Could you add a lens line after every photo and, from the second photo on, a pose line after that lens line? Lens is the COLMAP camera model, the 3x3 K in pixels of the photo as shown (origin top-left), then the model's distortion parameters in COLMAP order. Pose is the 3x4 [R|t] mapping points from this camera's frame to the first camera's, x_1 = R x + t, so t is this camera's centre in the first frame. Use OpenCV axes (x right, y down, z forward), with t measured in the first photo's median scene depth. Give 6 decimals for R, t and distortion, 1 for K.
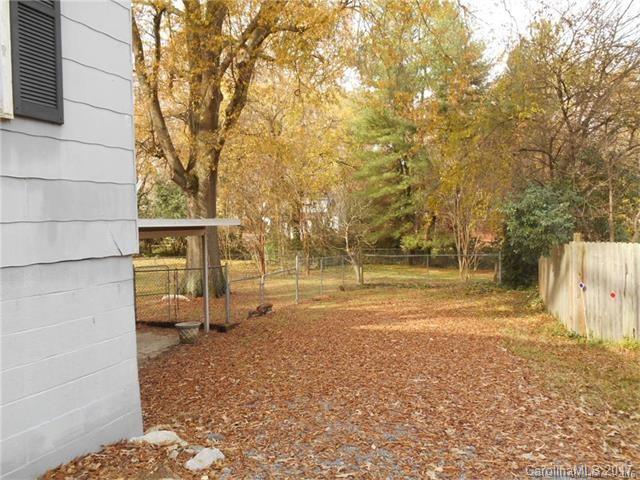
lens RADIAL K [[494.7, 0, 314.3], [0, 494.7, 242.1], [0, 0, 1]] dist [-0.032912, -0.003572]
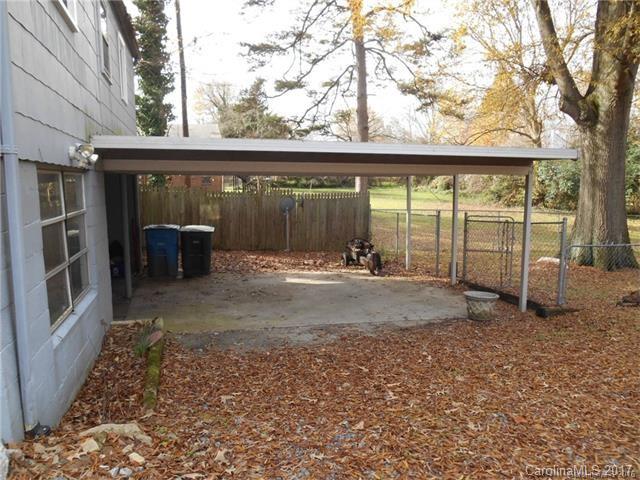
lens RADIAL K [[494.7, 0, 314.3], [0, 494.7, 242.1], [0, 0, 1]] dist [-0.032912, -0.003572]
pose [[0.622448, 0.109892, -0.774908, 0.084013], [-0.045747, 0.993509, 0.104146, 0.015503], [0.781323, -0.029376, 0.623435, 0.215463]]
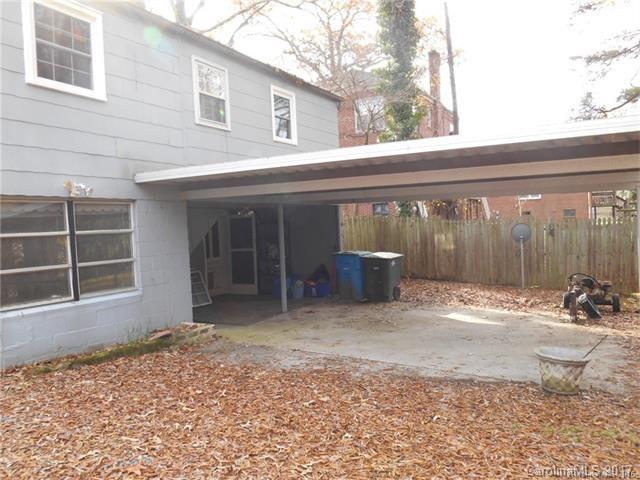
lens RADIAL K [[494.7, 0, 314.3], [0, 494.7, 242.1], [0, 0, 1]] dist [-0.032912, -0.003572]
pose [[-0.096915, 0.052985, -0.993881, 0.141659], [-0.015511, 0.998380, 0.054737, 0.020648], [0.995172, 0.020721, -0.095936, 0.479815]]
